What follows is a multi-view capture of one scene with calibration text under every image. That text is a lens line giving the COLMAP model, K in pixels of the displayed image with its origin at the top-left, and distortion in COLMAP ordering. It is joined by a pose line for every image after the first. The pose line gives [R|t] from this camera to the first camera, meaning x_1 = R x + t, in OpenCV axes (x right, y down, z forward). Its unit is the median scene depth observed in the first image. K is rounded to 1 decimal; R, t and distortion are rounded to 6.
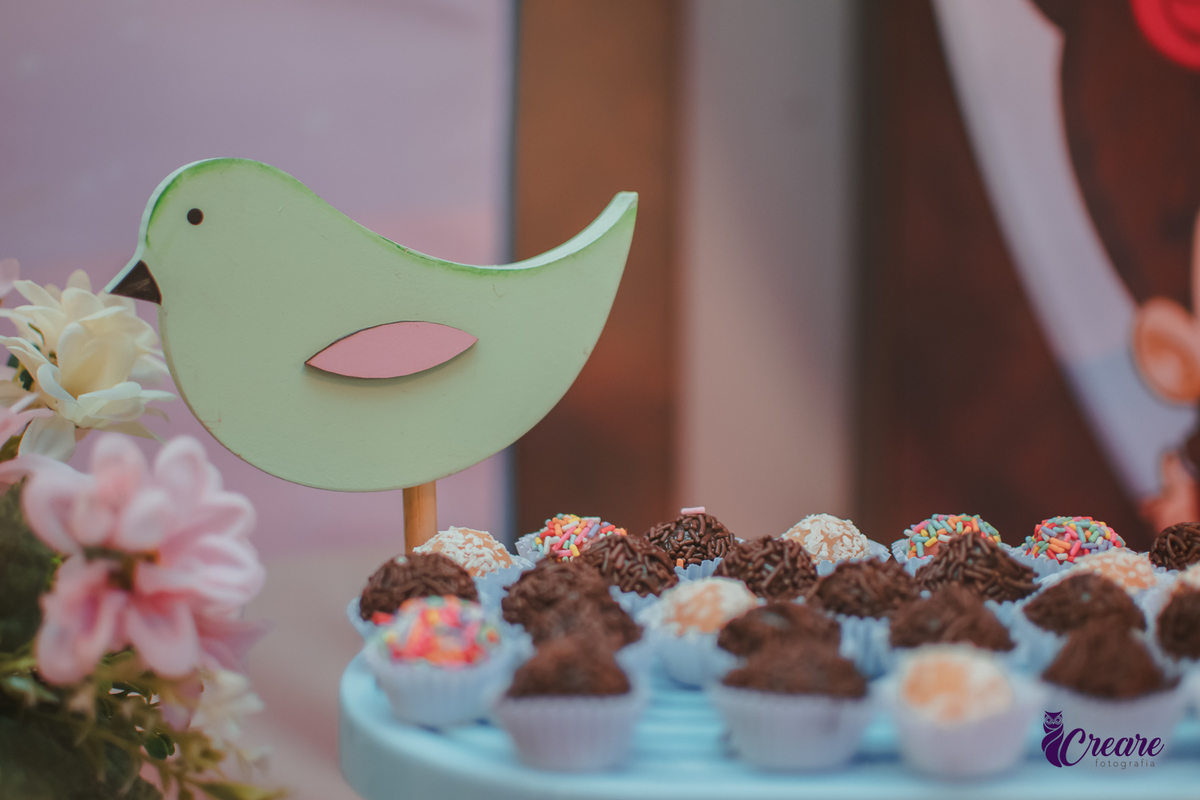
lens RADIAL K [[1901.8, 0, 599.7], [0, 1901.8, 388.6], [0, 0, 1]] dist [-0.161846, 0.000000]
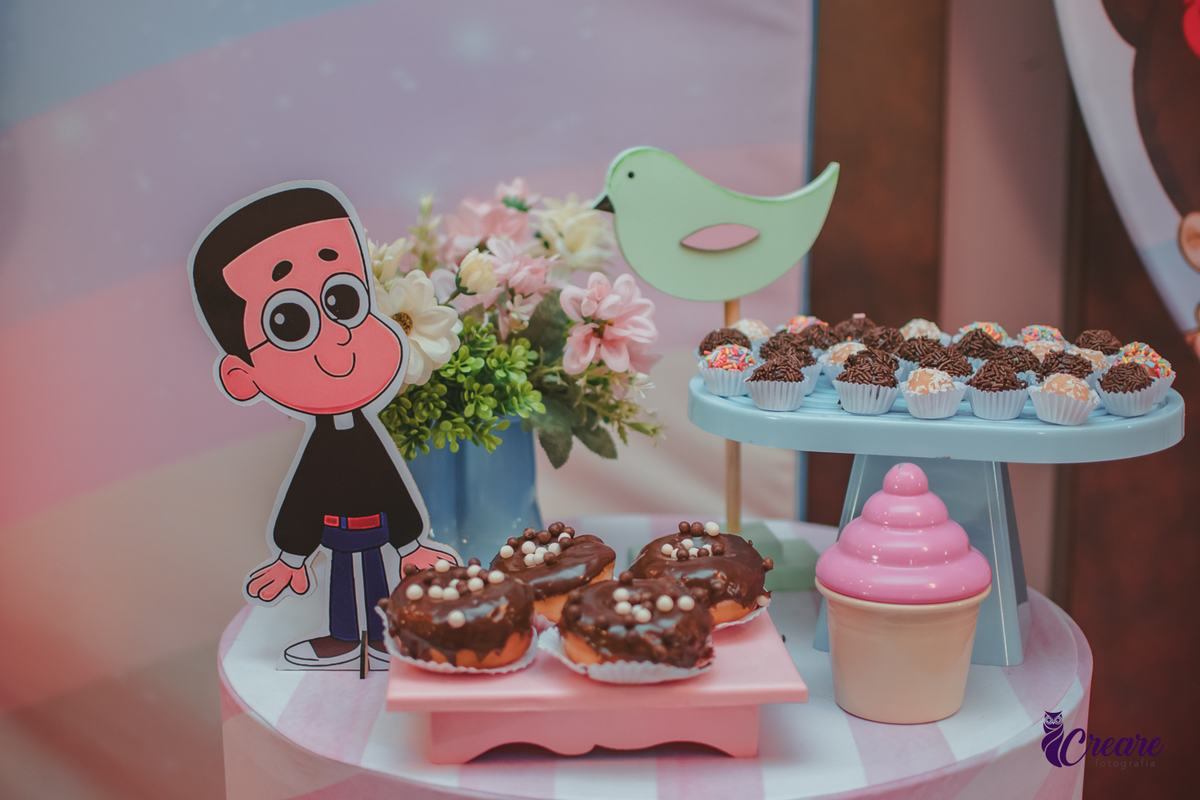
lens RADIAL K [[1901.8, 0, 600.2], [0, 1901.8, 400.0], [0, 0, 1]] dist [-0.161846, 0.000000]
pose [[0.978161, 0.041161, -0.203734, 0.229816], [-0.023944, 0.995985, 0.086260, -0.020457], [0.206467, -0.079498, 0.975219, -1.286589]]
